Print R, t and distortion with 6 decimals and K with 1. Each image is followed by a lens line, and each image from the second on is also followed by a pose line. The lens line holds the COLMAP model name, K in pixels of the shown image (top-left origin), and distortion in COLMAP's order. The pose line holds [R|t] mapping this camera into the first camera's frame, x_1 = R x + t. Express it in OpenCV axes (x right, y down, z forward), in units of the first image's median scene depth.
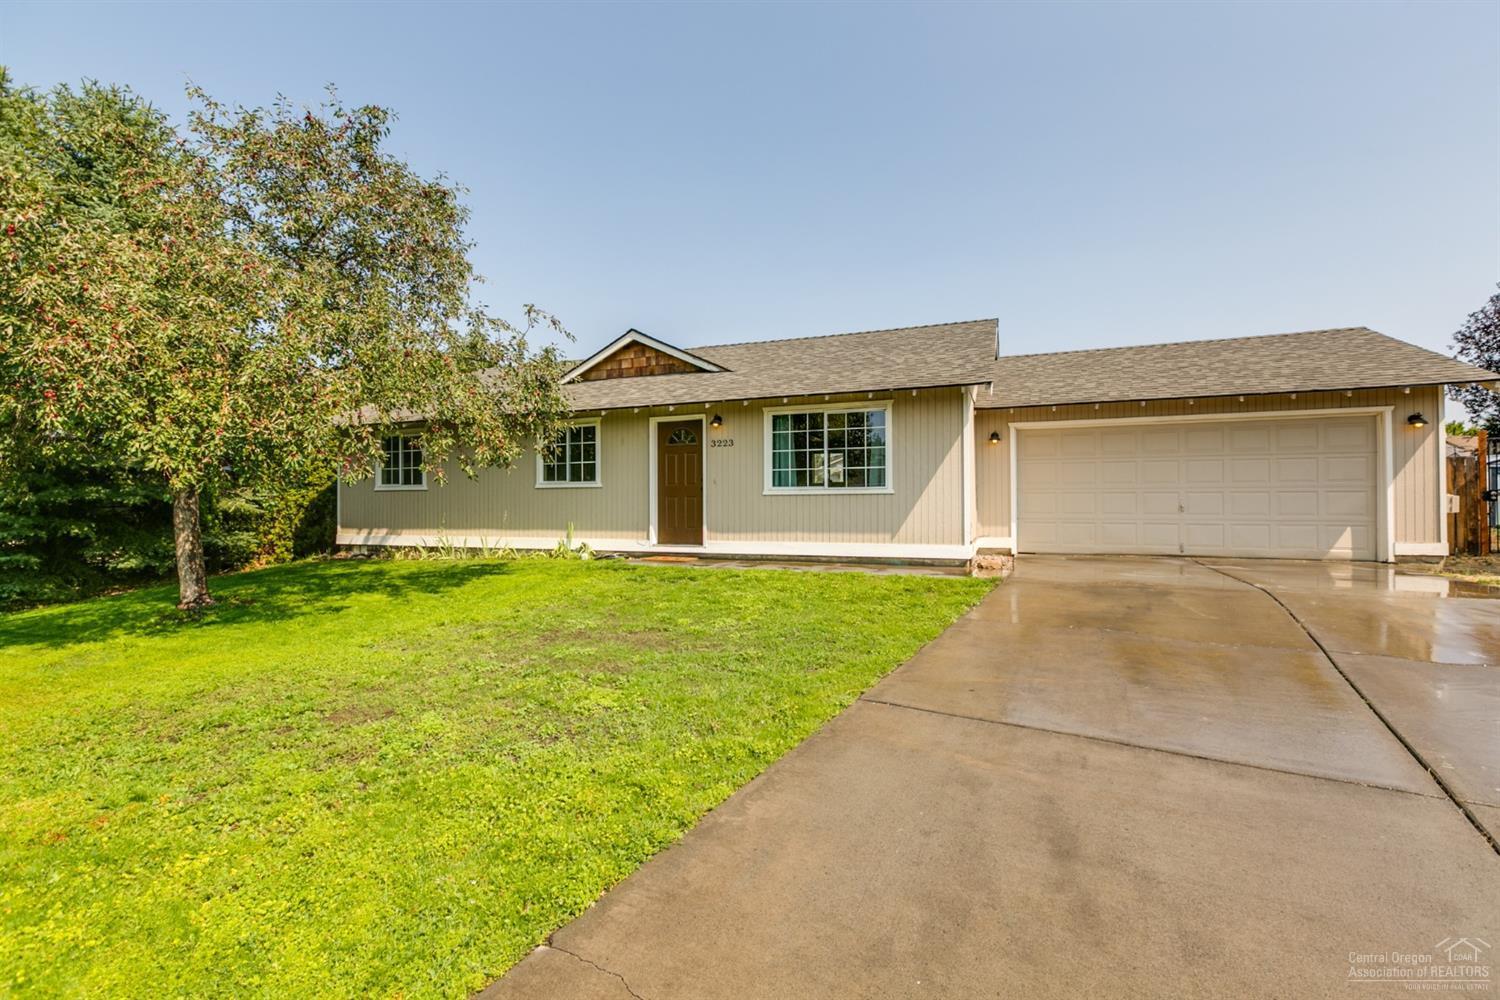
lens RADIAL K [[662.4, 0, 746.6], [0, 662.4, 495.2], [0, 0, 1]] dist [-0.001726, -0.000229]
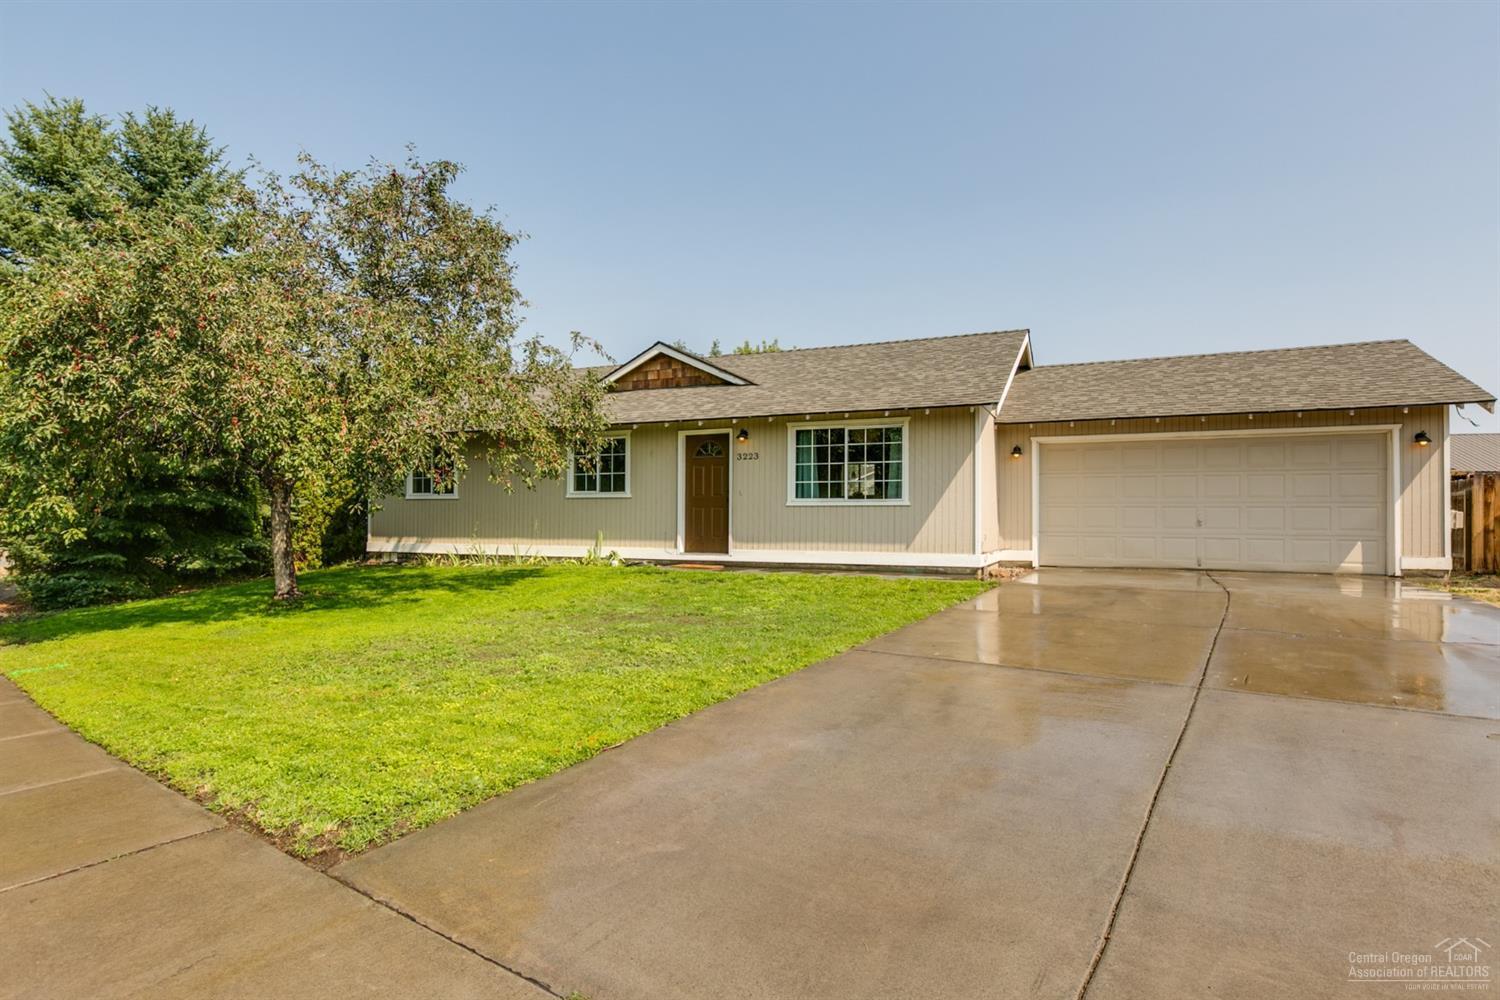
lens RADIAL K [[972.8, 0, 746.9], [0, 972.8, 505.5], [0, 0, 1]] dist [0.059856, 0.000241]
pose [[0.999609, 0.008131, -0.026757, 0.003530], [-0.008400, 0.999915, -0.009960, 0.014716], [0.026674, 0.010181, 0.999592, -0.544666]]
